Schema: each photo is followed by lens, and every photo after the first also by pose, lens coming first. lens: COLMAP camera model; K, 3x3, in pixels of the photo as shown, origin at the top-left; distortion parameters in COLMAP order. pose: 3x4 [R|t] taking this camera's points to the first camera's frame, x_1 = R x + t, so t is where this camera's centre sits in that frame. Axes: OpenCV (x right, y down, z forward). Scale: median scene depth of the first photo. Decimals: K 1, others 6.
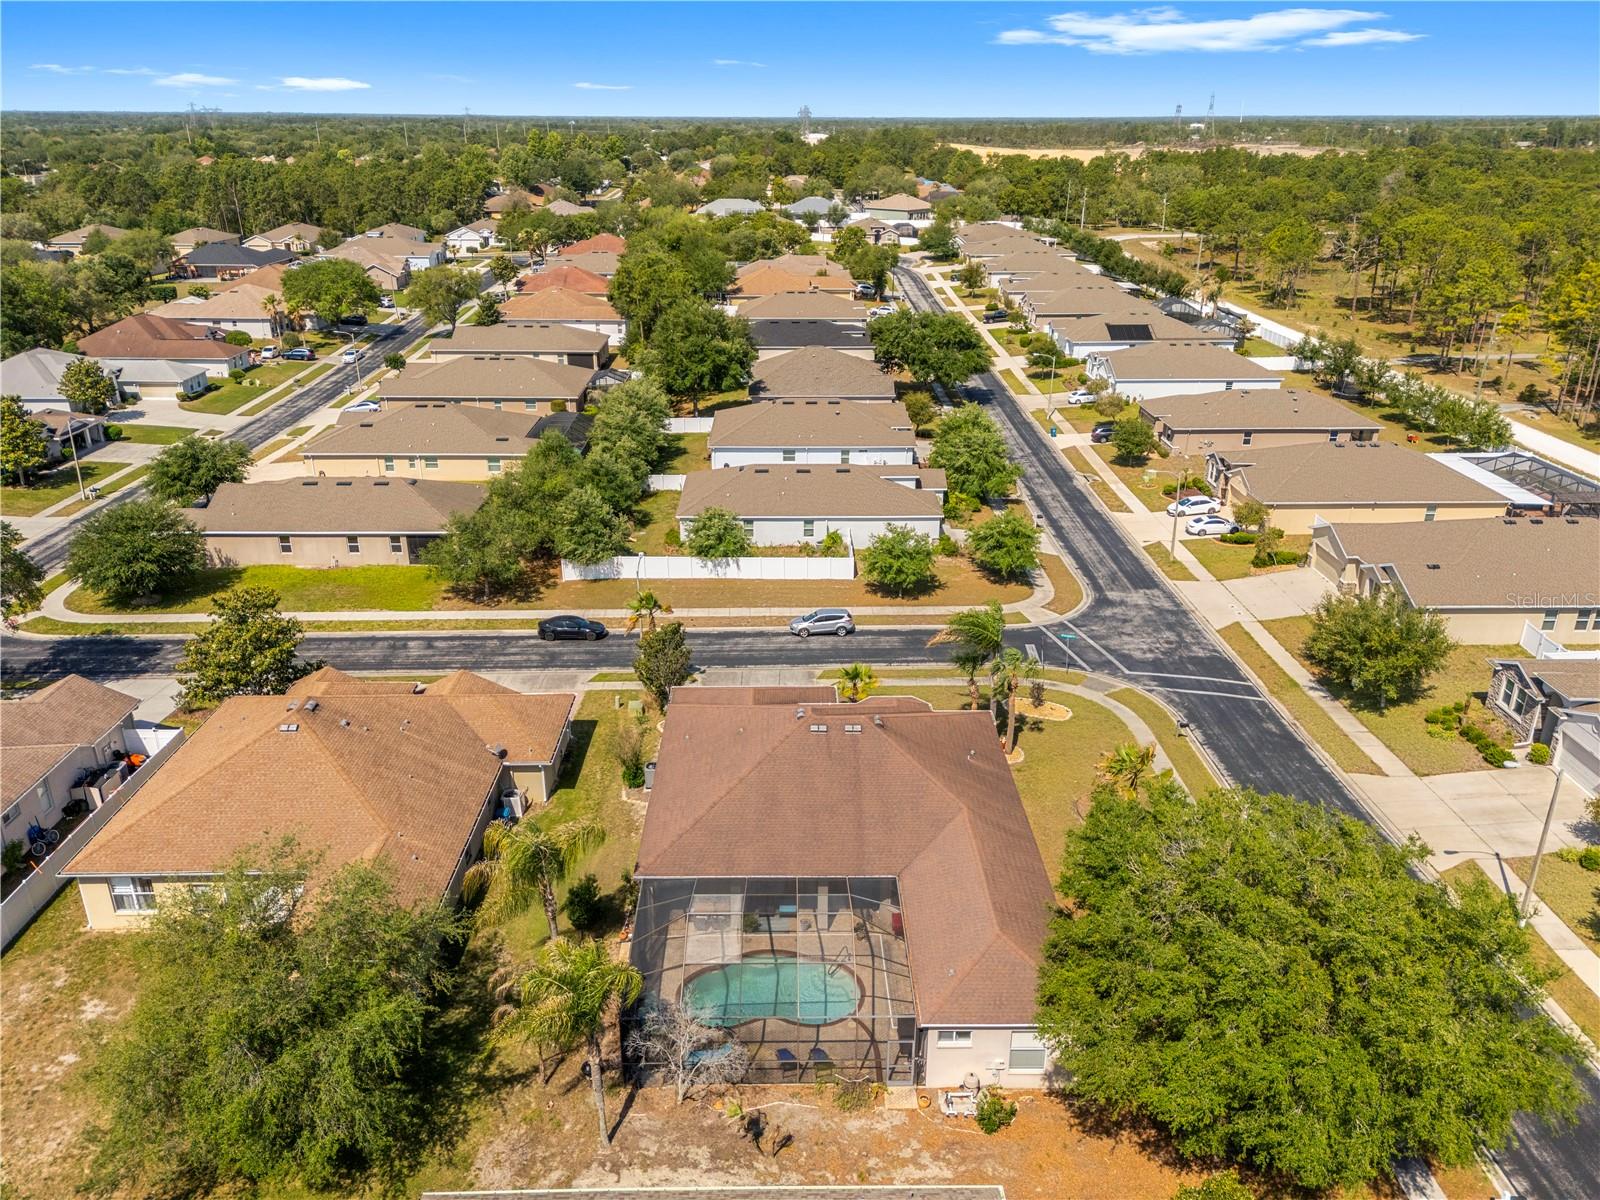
lens RADIAL K [[1172.4, 0, 800.0], [0, 1172.4, 600.0], [0, 0, 1]] dist [0.111568, -0.124565]
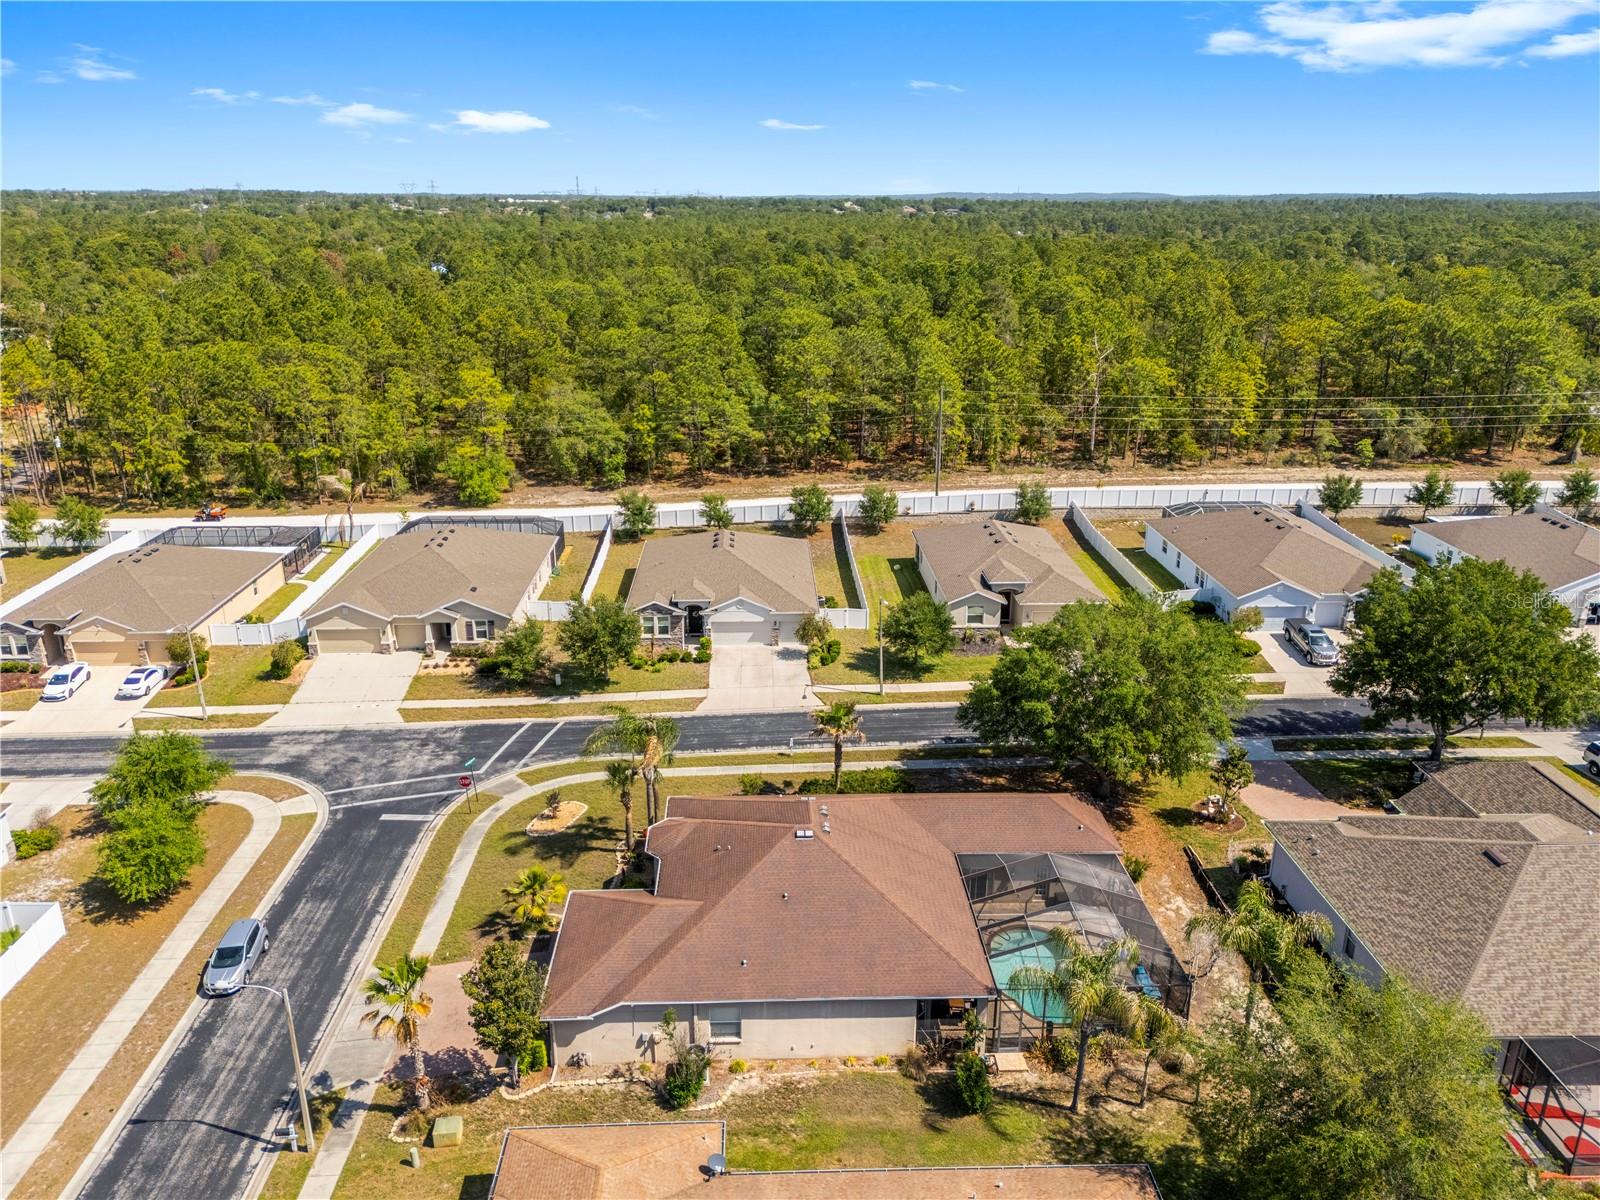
lens RADIAL K [[1172.4, 0, 800.0], [0, 1172.4, 600.0], [0, 0, 1]] dist [0.111568, -0.124565]
pose [[-0.027774, -0.325864, 0.945008, -0.523691], [0.372686, 0.873836, 0.312276, -0.231383], [-0.927542, 0.360864, 0.097175, 0.505111]]
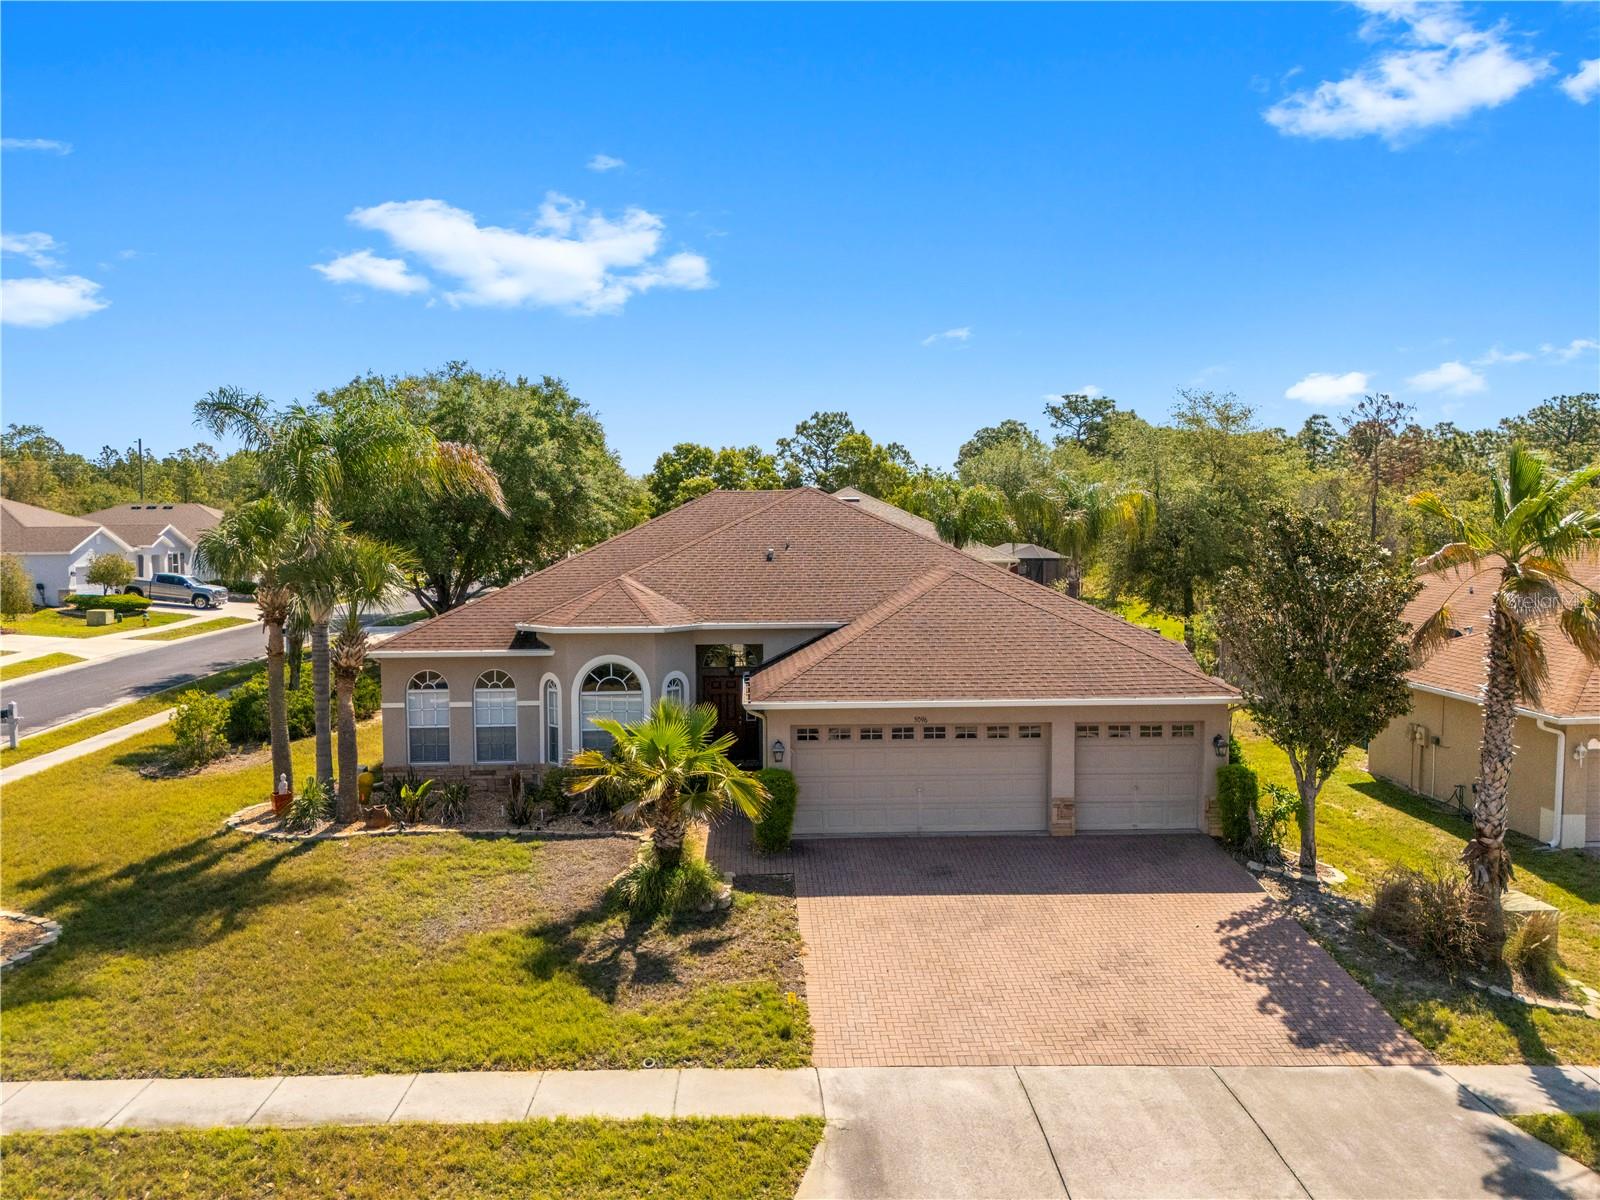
lens RADIAL K [[1178.3, 0, 800.0], [0, 1178.3, 600.0], [0, 0, 1]] dist [0.059446, -0.043166]
pose [[-0.999354, 0.005291, -0.035541, 0.019921], [-0.010693, 0.900498, 0.434728, -0.065158], [0.034305, 0.434827, -0.899860, 0.933363]]
